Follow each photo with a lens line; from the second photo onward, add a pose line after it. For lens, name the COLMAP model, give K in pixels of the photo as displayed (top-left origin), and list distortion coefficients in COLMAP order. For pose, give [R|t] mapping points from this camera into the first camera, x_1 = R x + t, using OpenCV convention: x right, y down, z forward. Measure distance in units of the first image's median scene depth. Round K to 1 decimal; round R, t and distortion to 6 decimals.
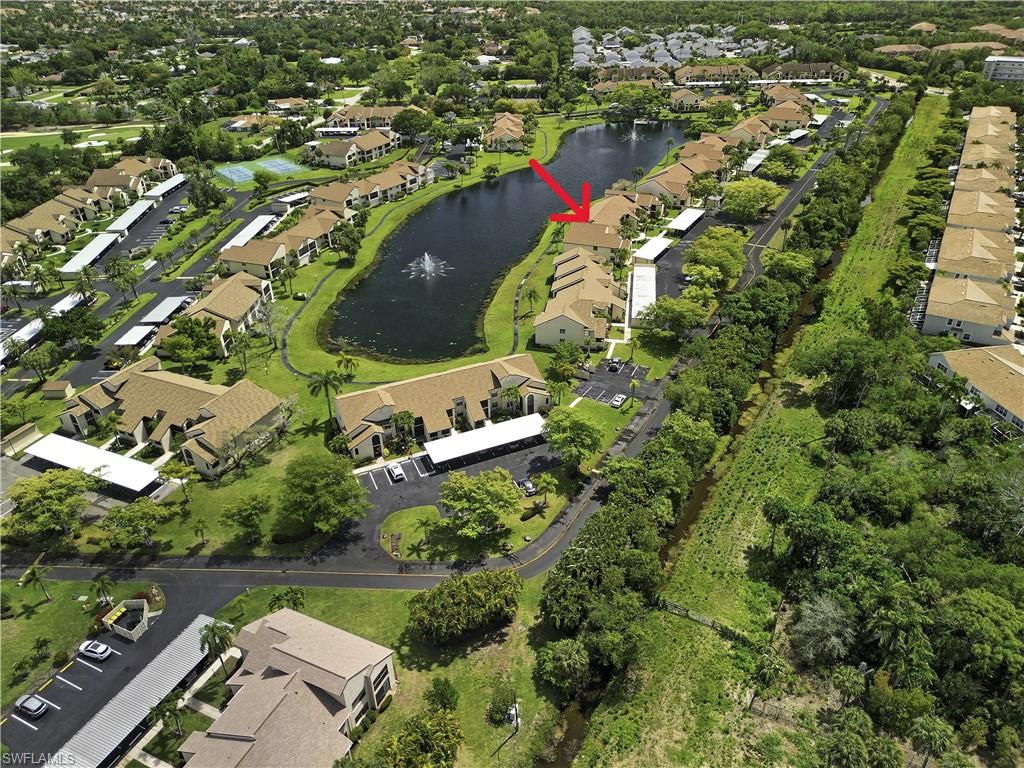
lens RADIAL K [[727.8, 0, 512.0], [0, 727.8, 384.0], [0, 0, 1]] dist [0.042268, -0.046766]
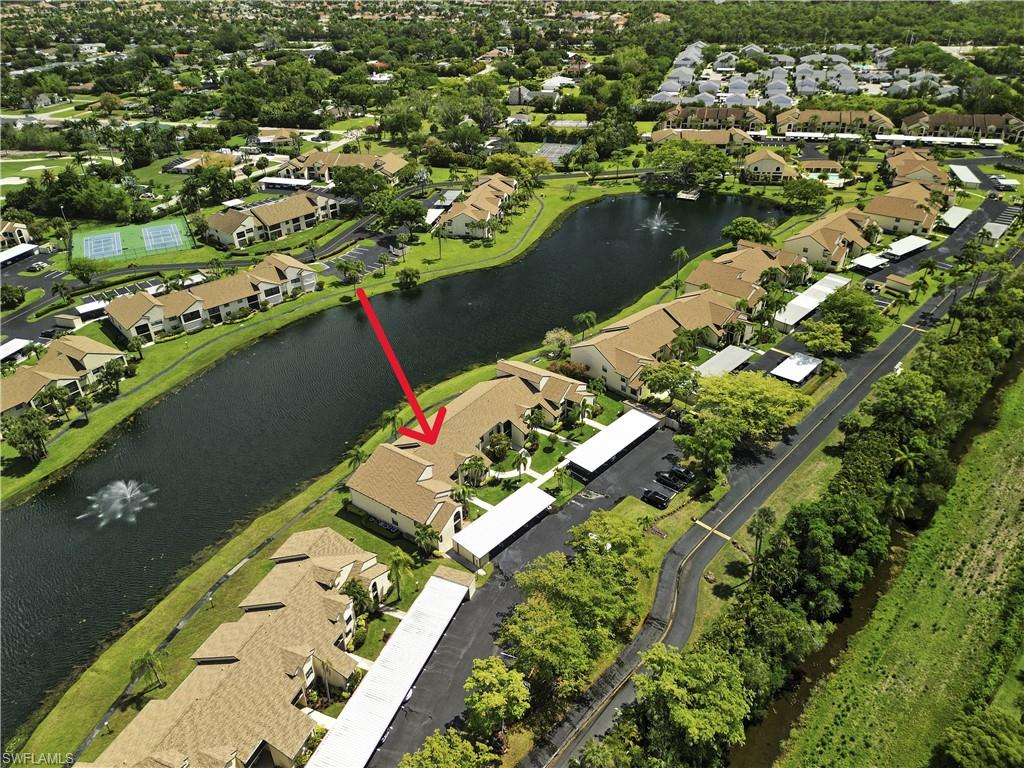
lens RADIAL K [[727.8, 0, 512.0], [0, 727.8, 384.0], [0, 0, 1]] dist [0.042268, -0.046766]
pose [[0.975174, 0.116709, -0.188189, 0.188640], [-0.115898, 0.993143, 0.015349, -0.192146], [0.188690, 0.006842, 0.982013, 0.310557]]
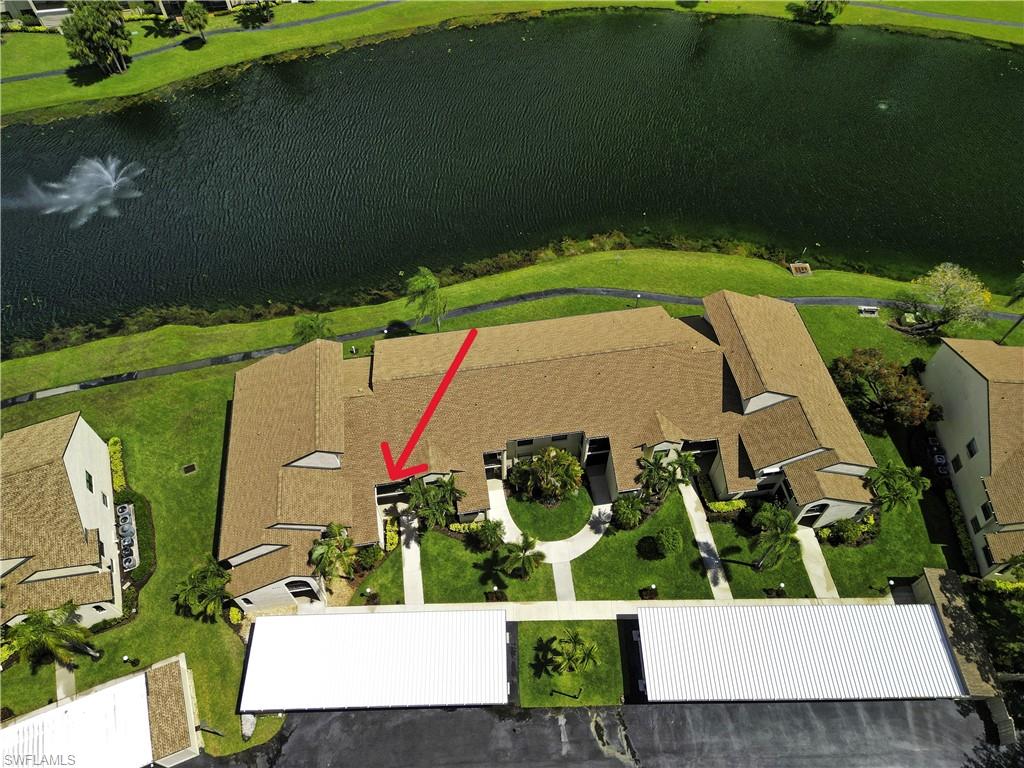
lens RADIAL K [[727.8, 0, 512.0], [0, 727.8, 384.0], [0, 0, 1]] dist [0.042268, -0.046766]
pose [[0.512421, 0.705872, -0.489050, 0.176535], [-0.437999, 0.704689, 0.558185, -0.261609], [0.738635, -0.071822, 0.670268, 0.577012]]
